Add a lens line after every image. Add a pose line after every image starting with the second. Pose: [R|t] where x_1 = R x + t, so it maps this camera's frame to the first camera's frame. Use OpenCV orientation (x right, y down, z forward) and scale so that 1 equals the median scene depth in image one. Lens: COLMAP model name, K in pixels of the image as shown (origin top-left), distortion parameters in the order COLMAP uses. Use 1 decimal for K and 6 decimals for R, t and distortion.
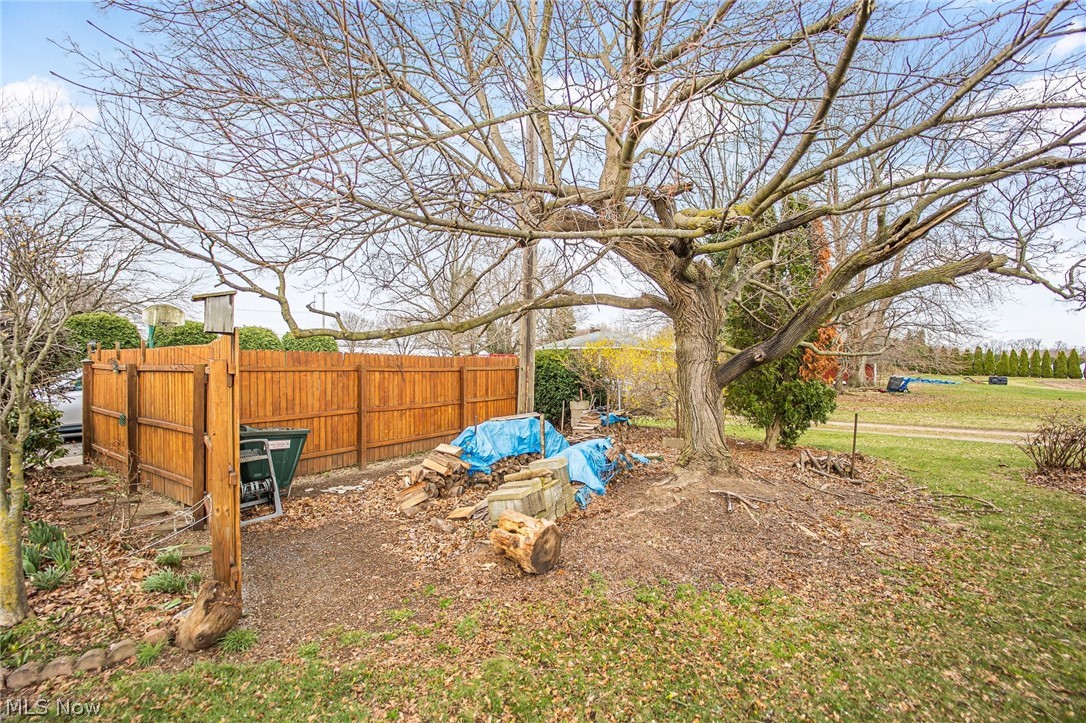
lens RADIAL K [[440.2, 0, 542.9], [0, 440.2, 367.1], [0, 0, 1]] dist [0.001020, 0.000206]
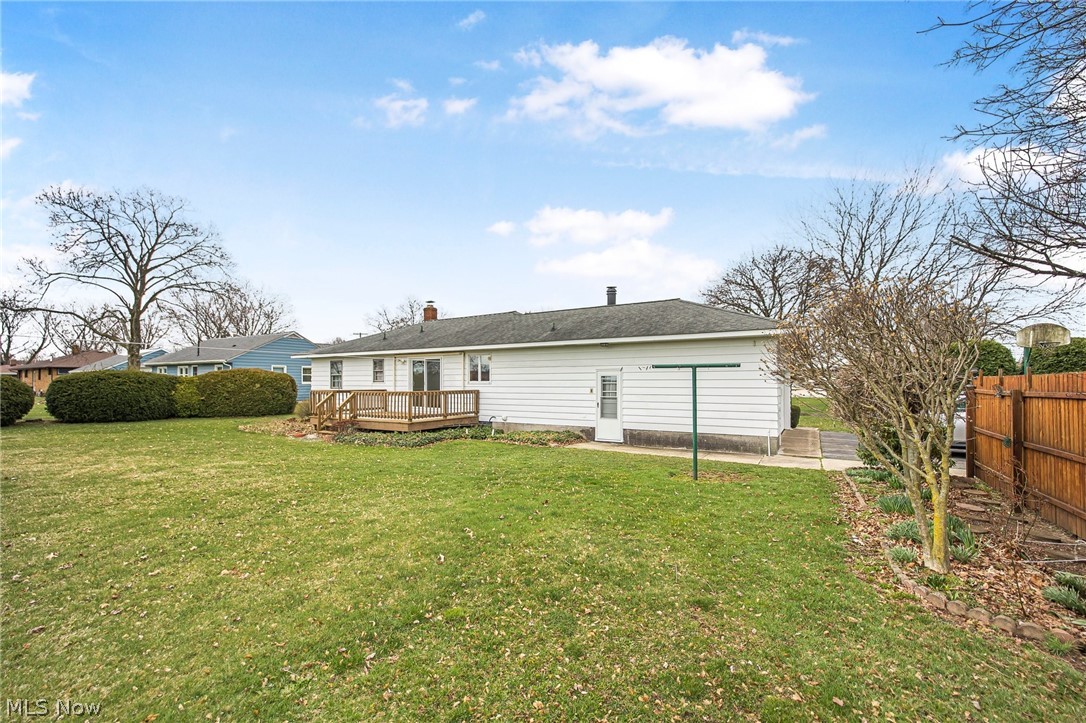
lens RADIAL K [[438.7, 0, 523.2], [0, 438.7, 376.6], [0, 0, 1]] dist [-0.001411, -0.000212]
pose [[-0.003337, -0.020876, -0.999777, 0.116860], [-0.009289, 0.999740, -0.020844, -0.006205], [0.999951, 0.009218, -0.003531, -0.174314]]
